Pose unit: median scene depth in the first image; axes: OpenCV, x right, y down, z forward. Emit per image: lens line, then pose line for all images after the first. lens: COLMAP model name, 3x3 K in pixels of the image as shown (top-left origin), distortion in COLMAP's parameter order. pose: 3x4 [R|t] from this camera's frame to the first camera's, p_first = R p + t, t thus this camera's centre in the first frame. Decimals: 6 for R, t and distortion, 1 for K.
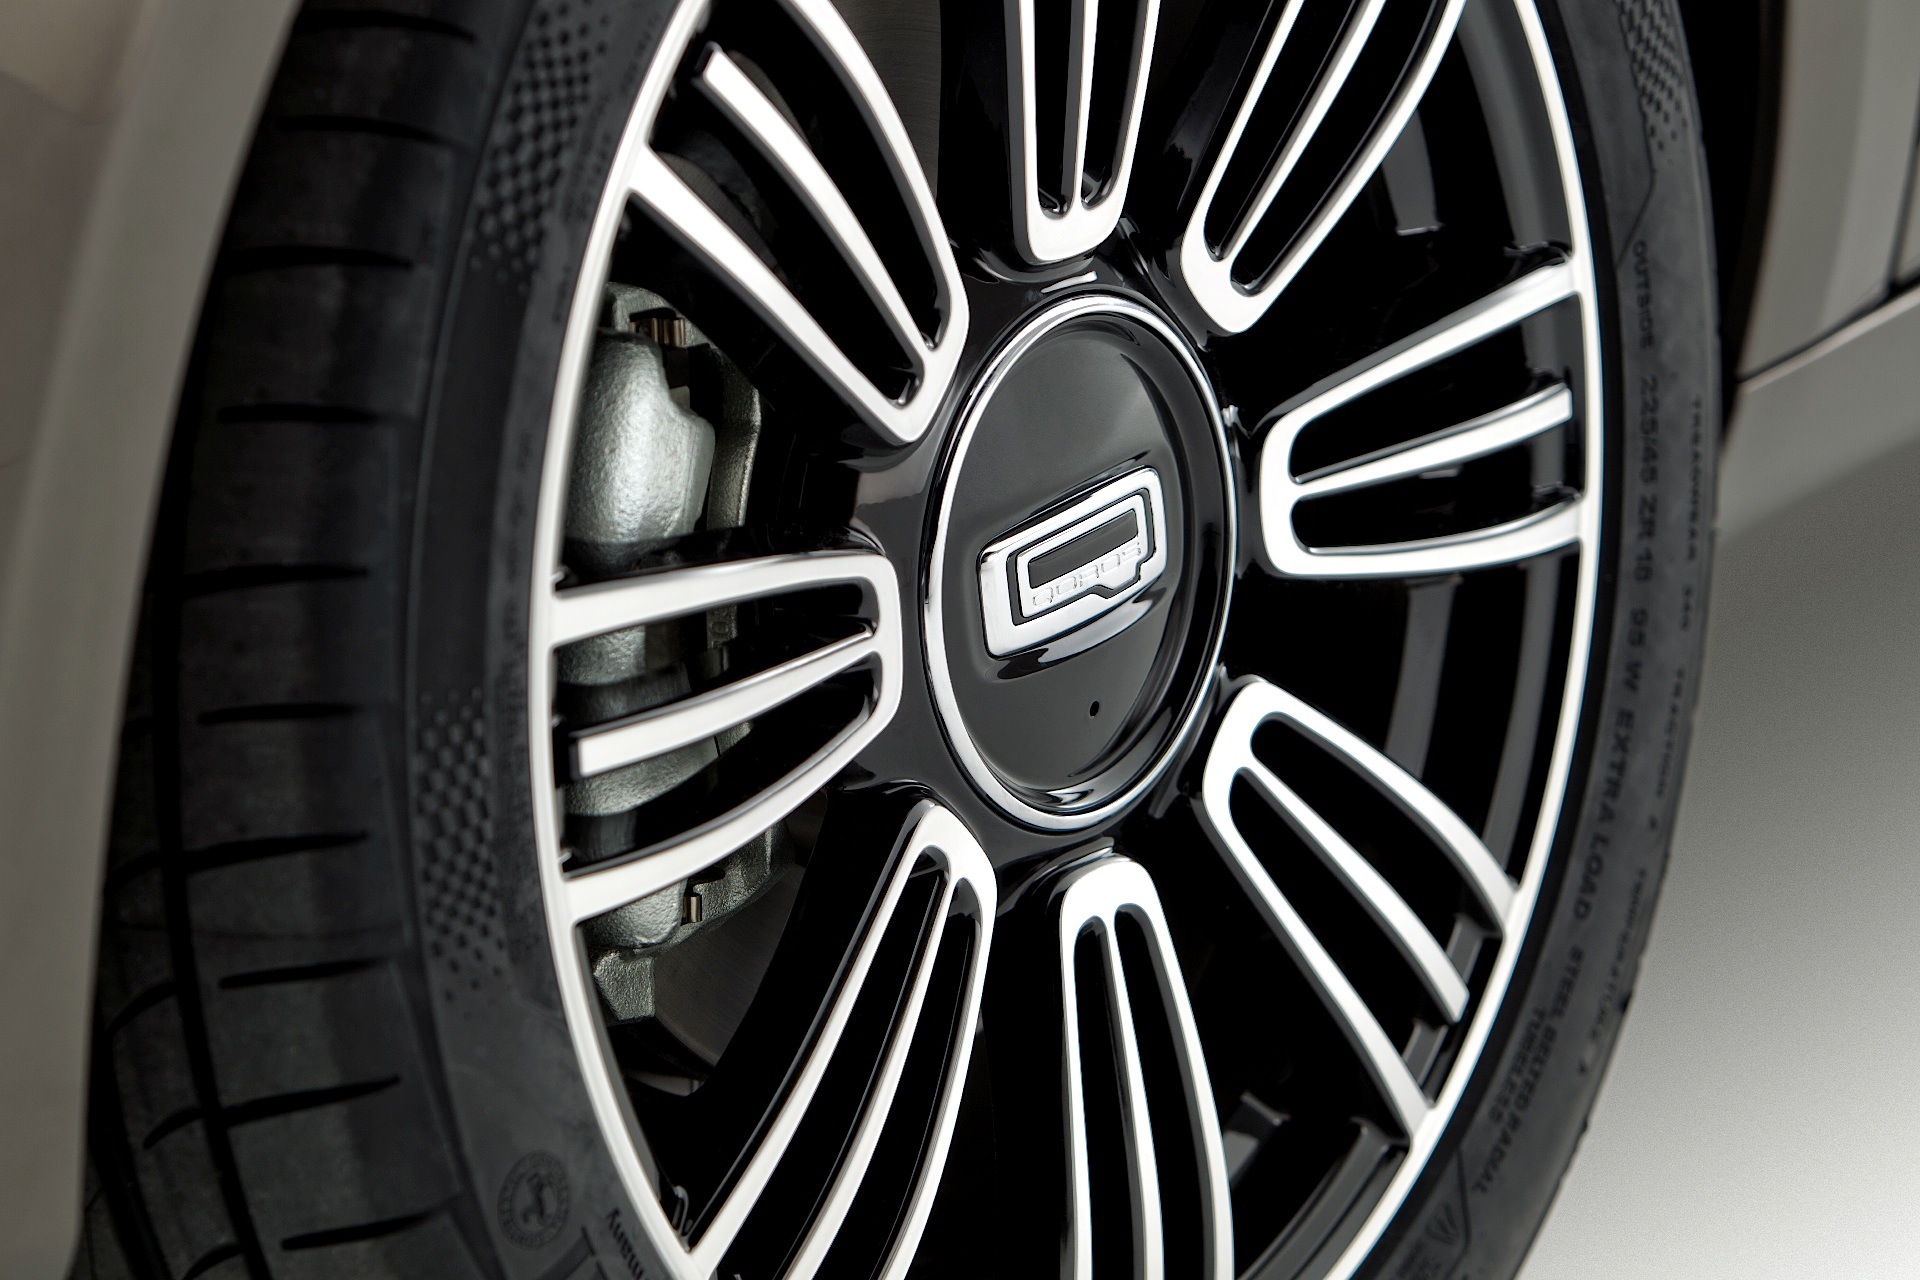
lens RADIAL K [[8787.8, 0, 959.7], [0, 8787.8, 638.2], [0, 0, 1]] dist [0.490308, 0.000000]
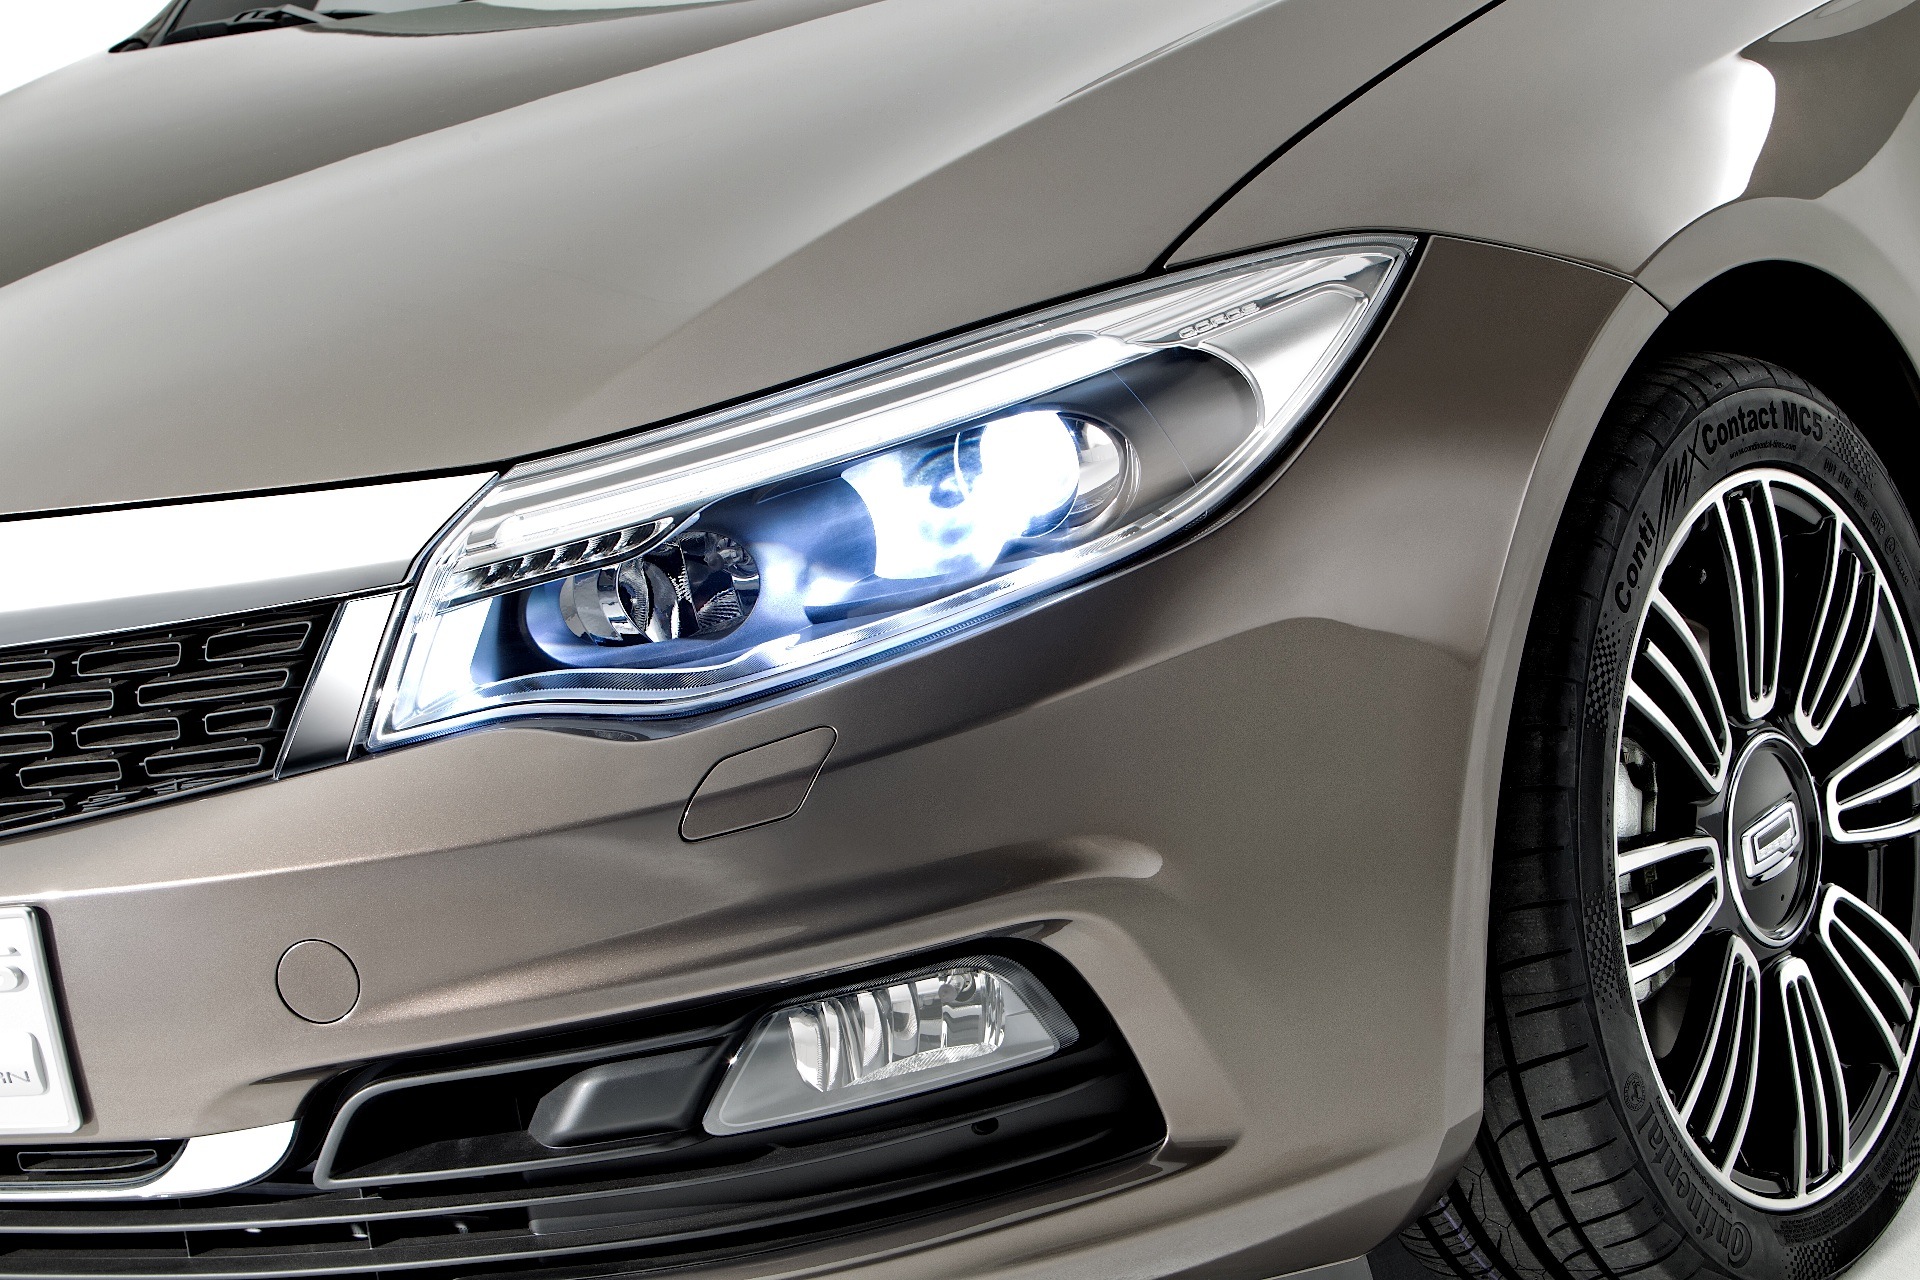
lens RADIAL K [[5127.1, 0, 960.1], [0, 5127.1, 641.1], [0, 0, 1]] dist [-0.241914, 0.000000]
pose [[0.995150, -0.094269, 0.028102, -0.258788], [0.096728, 0.989726, -0.105287, 0.067646], [-0.017888, 0.107495, 0.994045, -0.454743]]
